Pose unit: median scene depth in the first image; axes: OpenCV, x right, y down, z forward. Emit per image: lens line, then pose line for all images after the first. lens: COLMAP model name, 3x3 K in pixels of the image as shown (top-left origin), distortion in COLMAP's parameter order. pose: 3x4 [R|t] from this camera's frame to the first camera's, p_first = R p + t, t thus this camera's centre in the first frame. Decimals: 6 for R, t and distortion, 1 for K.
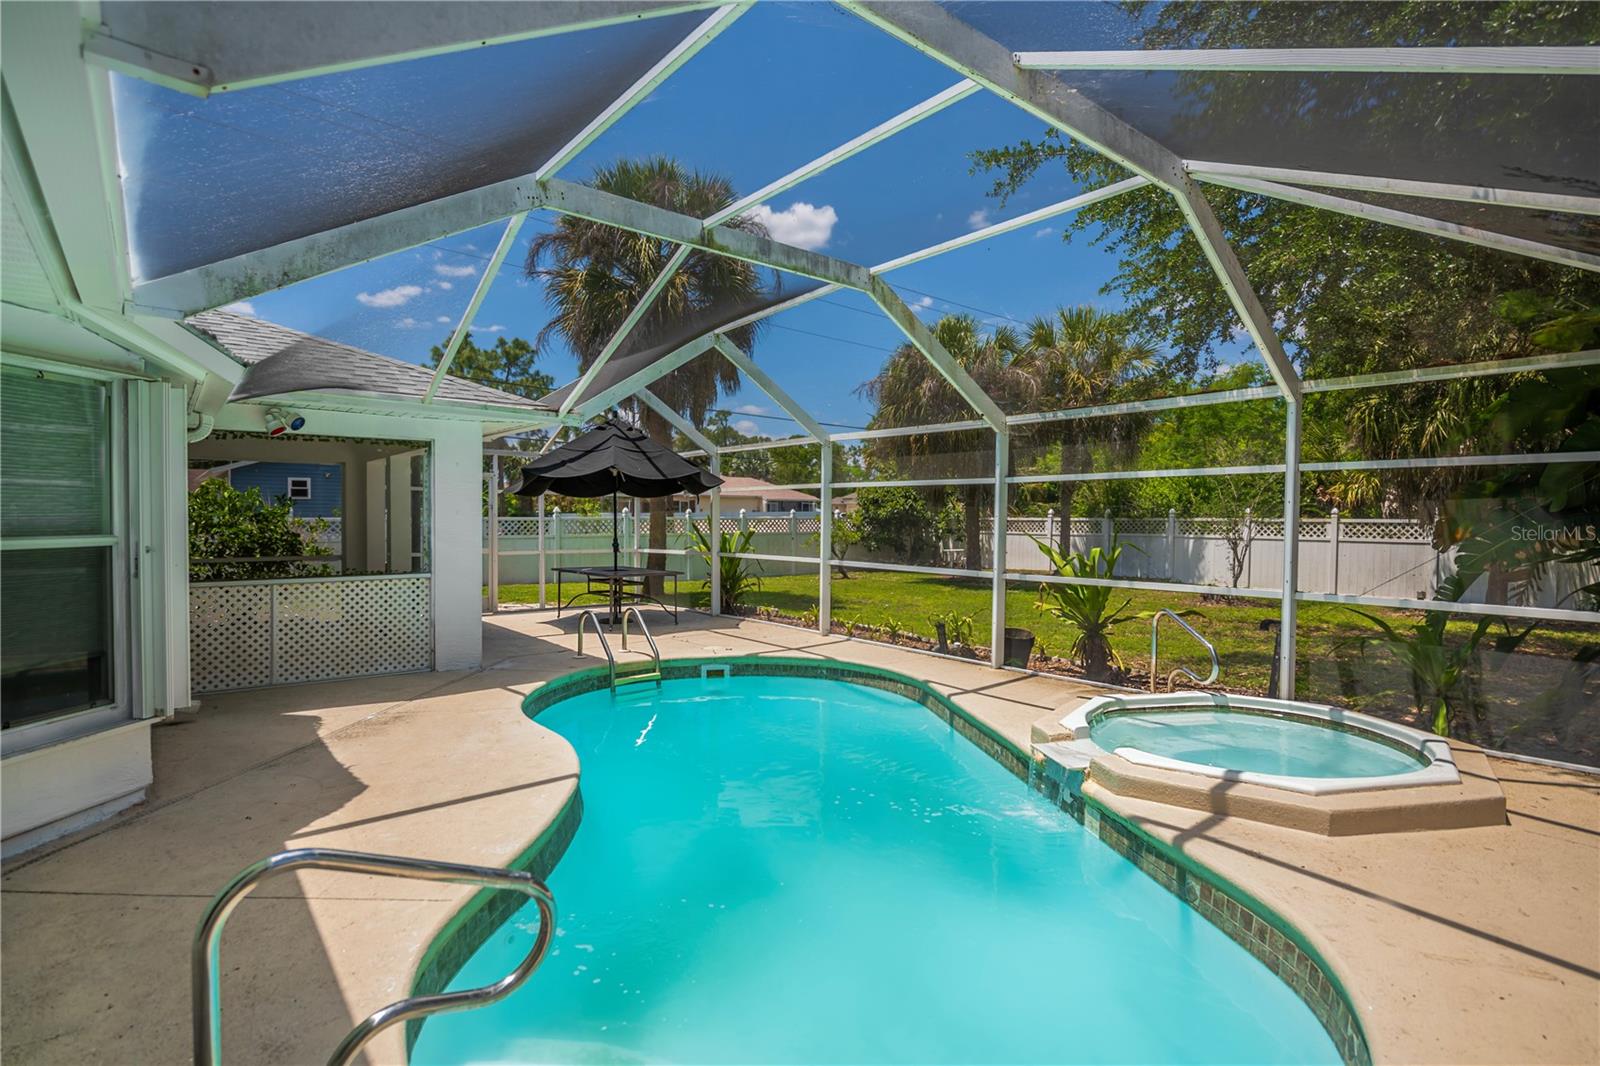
lens RADIAL K [[794.4, 0, 800.0], [0, 794.4, 533.0], [0, 0, 1]] dist [-0.001167, -0.006439]
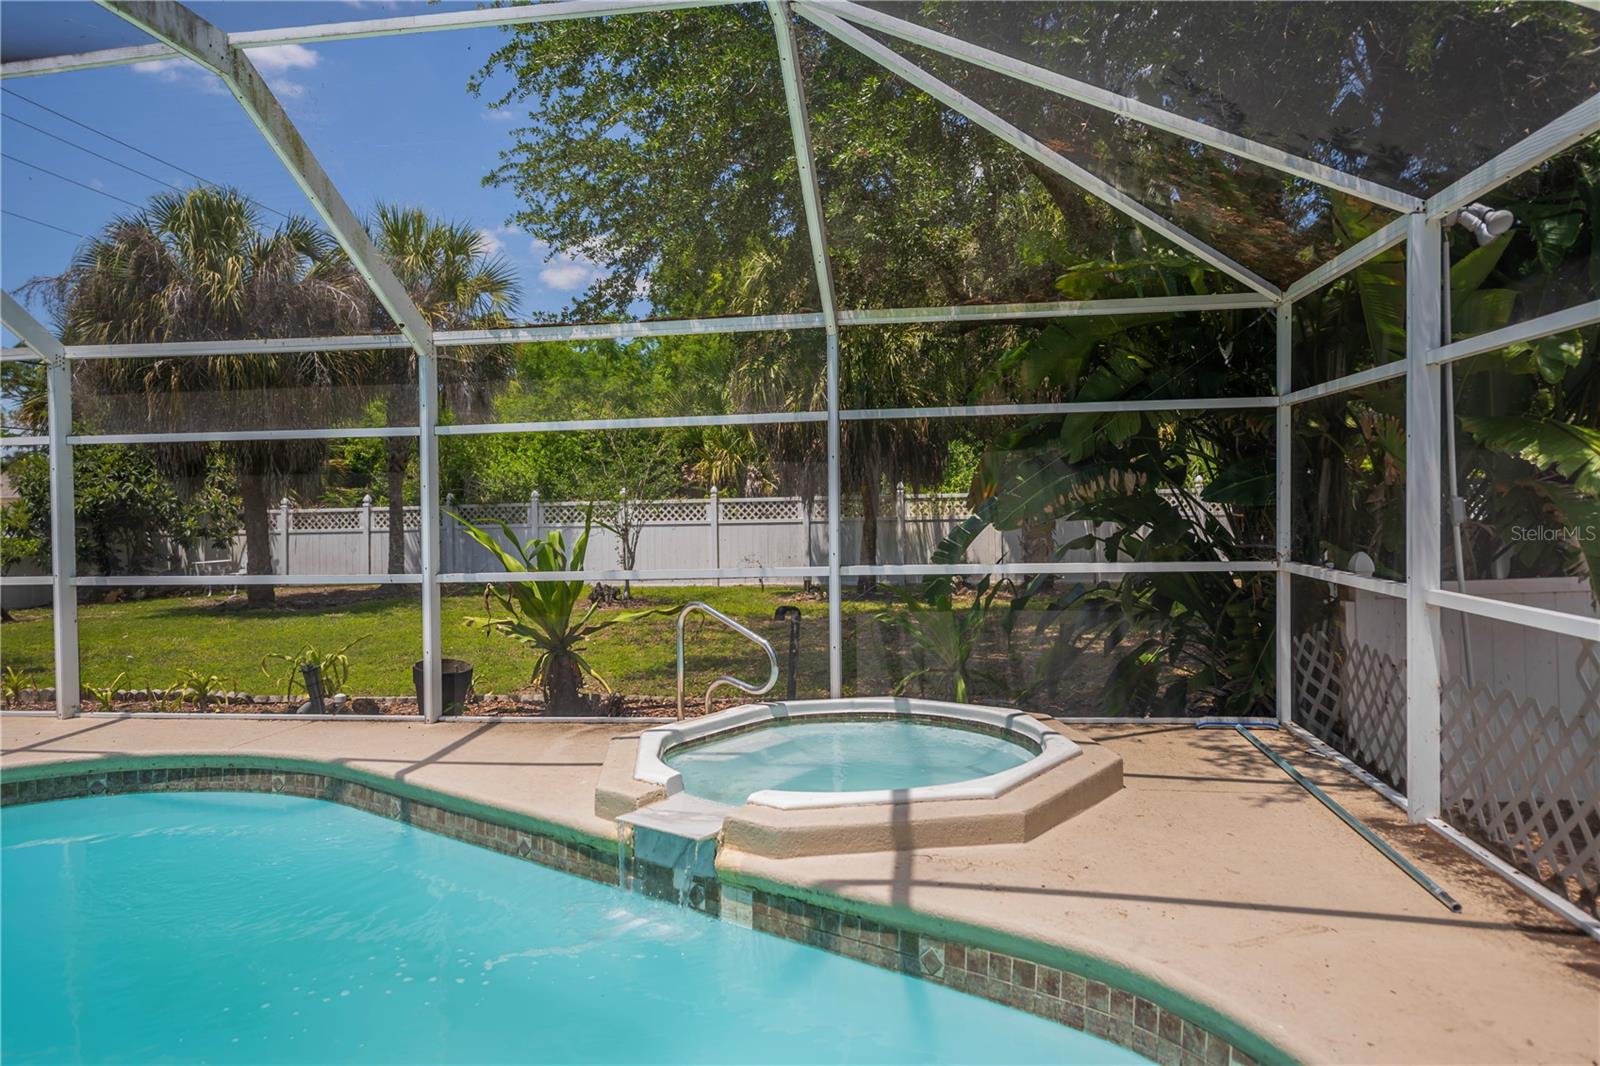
lens RADIAL K [[1063.0, 0, 800.0], [0, 1063.0, 533.0], [0, 0, 1]] dist [0.002650, -0.000037]
pose [[0.733338, -0.038699, 0.678762, -0.176824], [0.040201, 0.999100, 0.013529, 0.026280], [-0.678675, 0.017365, 0.734234, 0.247318]]
